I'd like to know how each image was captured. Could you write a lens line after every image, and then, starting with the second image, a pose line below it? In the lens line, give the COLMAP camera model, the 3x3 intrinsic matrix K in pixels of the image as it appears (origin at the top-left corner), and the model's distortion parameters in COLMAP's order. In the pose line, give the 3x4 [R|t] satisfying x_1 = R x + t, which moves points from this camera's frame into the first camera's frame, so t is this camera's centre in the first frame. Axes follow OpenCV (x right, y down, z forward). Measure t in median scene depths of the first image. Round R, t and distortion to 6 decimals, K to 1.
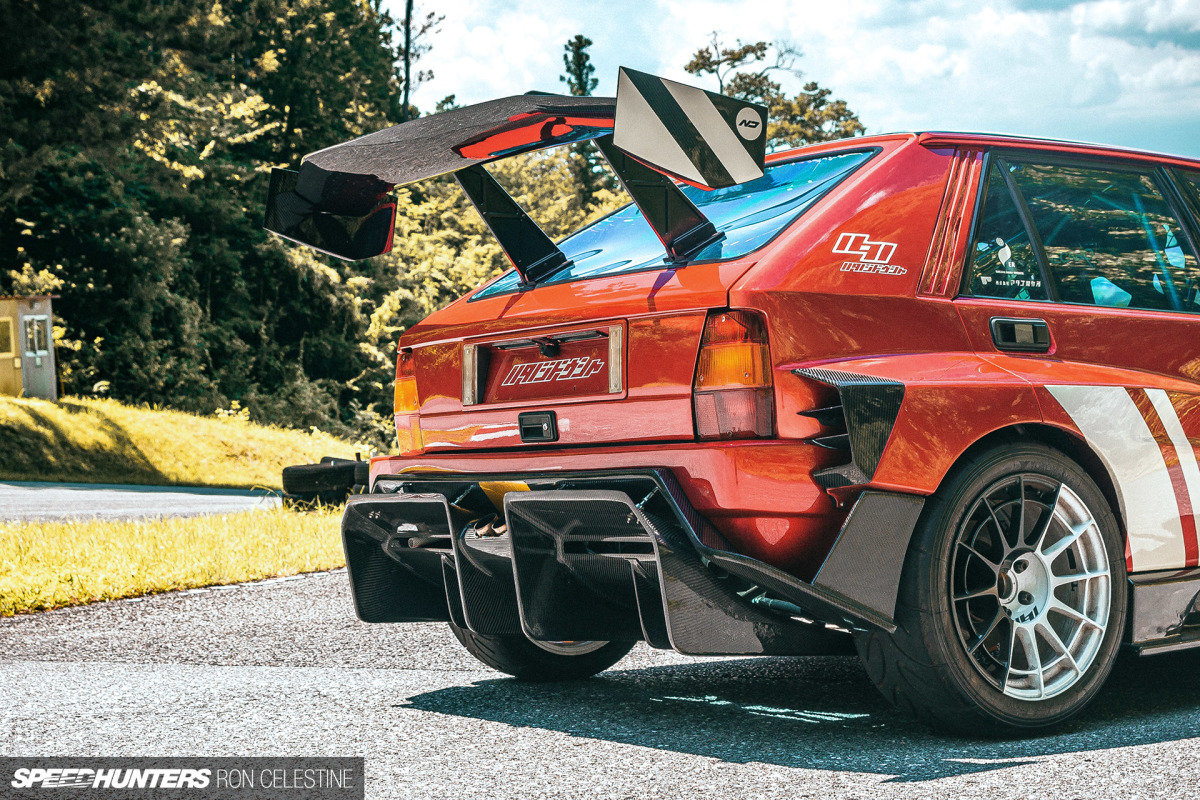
lens RADIAL K [[2101.9, 0, 600.0], [0, 2101.9, 400.0], [0, 0, 1]] dist [-0.021607, 0.000692]
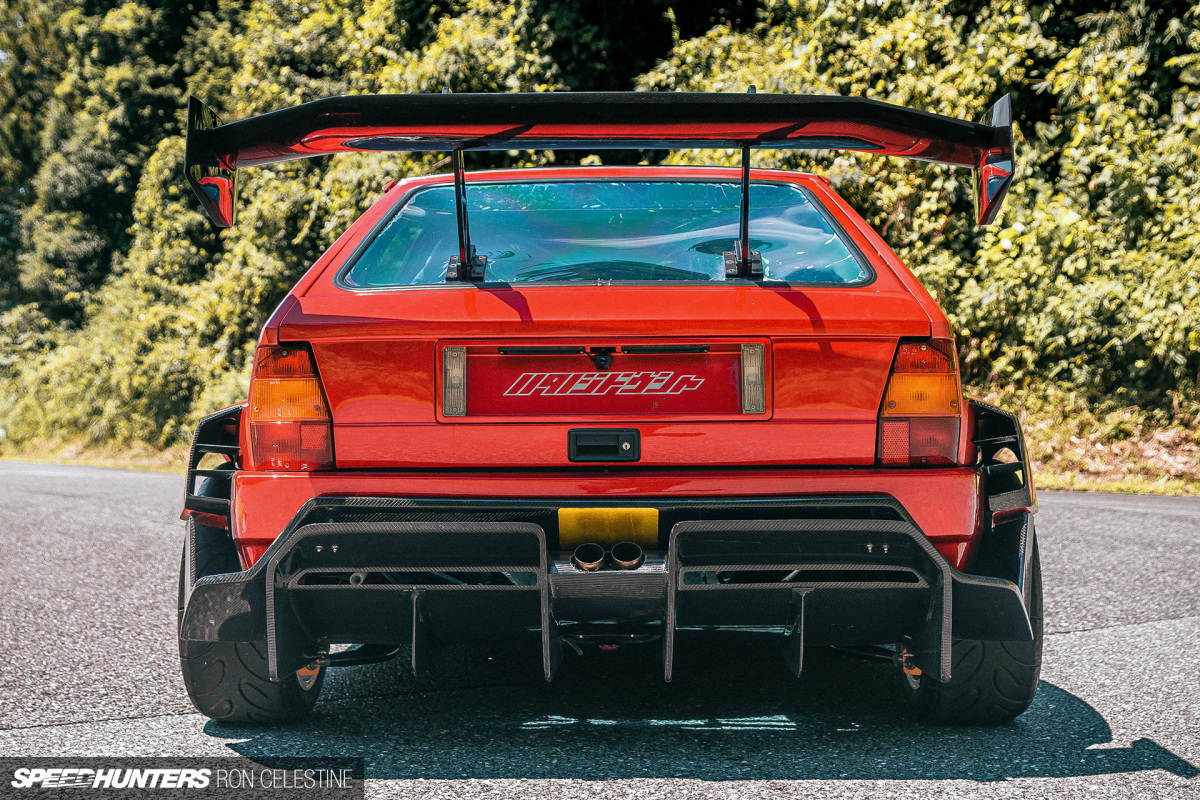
lens RADIAL K [[1656.4, 0, 600.0], [0, 1656.4, 400.0], [0, 0, 1]] dist [-0.012369, -0.046213]
pose [[0.568775, 0.023524, 0.822157, -0.643033], [-0.037460, 0.999295, -0.002677, -0.004849], [-0.821640, -0.029276, 0.569255, 0.621842]]
